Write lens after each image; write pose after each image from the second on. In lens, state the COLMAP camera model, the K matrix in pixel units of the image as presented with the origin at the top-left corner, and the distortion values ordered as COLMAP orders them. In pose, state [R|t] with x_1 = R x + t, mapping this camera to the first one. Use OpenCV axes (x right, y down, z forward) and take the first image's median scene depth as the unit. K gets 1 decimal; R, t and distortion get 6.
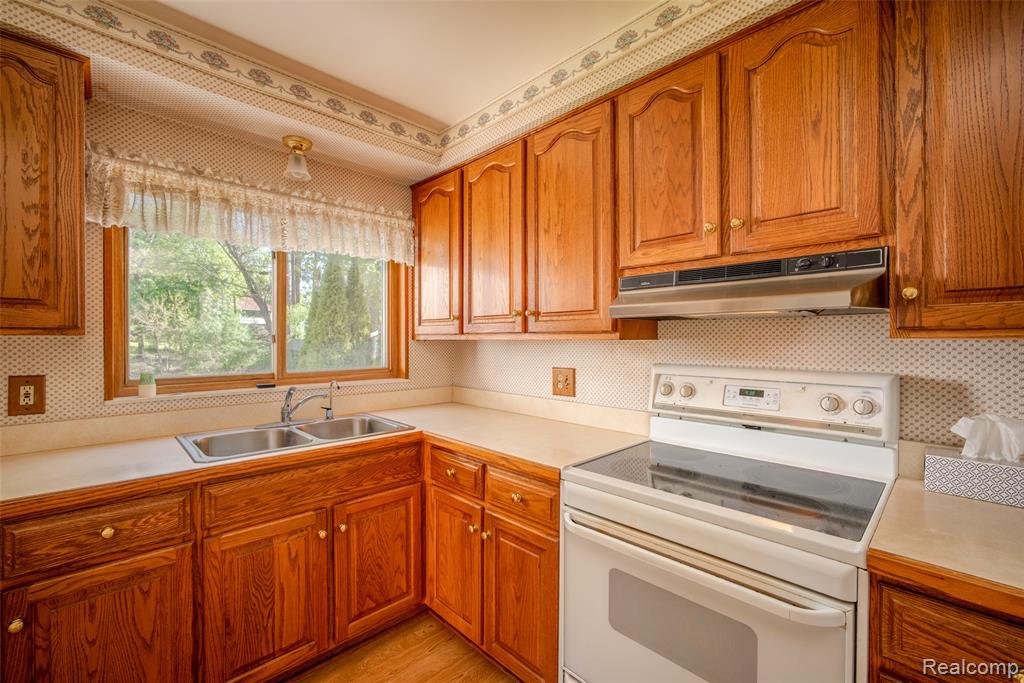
lens RADIAL K [[433.6, 0, 511.4], [0, 433.6, 341.0], [0, 0, 1]] dist [-0.026263, 0.007710]
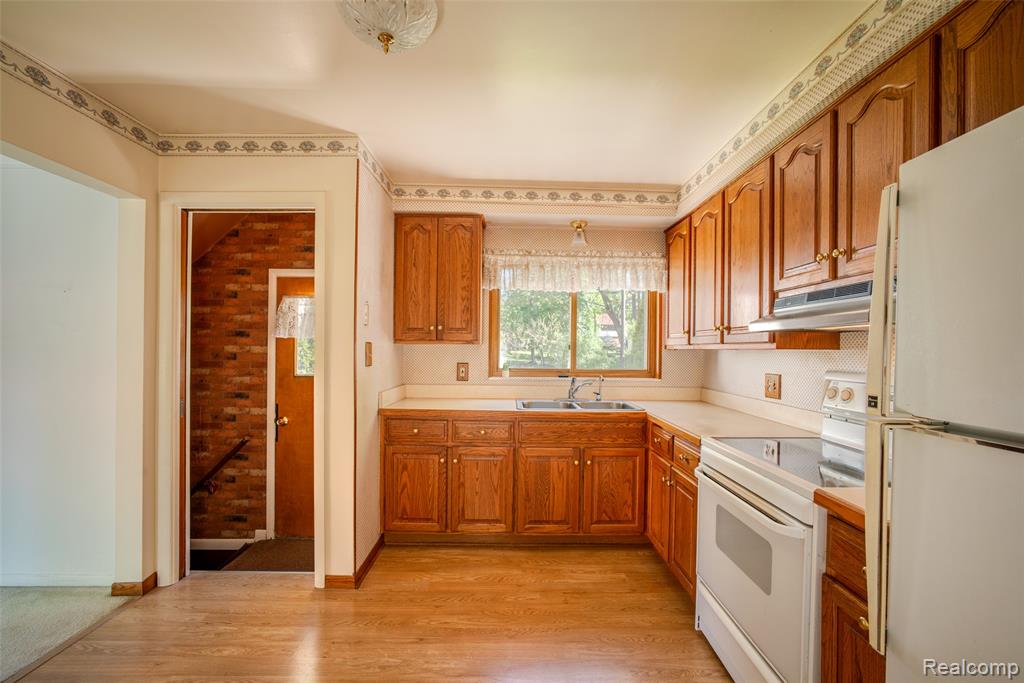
lens RADIAL K [[433.6, 0, 516.3], [0, 433.6, 351.9], [0, 0, 1]] dist [-0.026263, 0.007710]
pose [[0.727766, 0.013381, -0.685695, 0.499224], [-0.014766, 0.999884, 0.003840, 0.010696], [0.685666, 0.007330, 0.727879, -0.366060]]
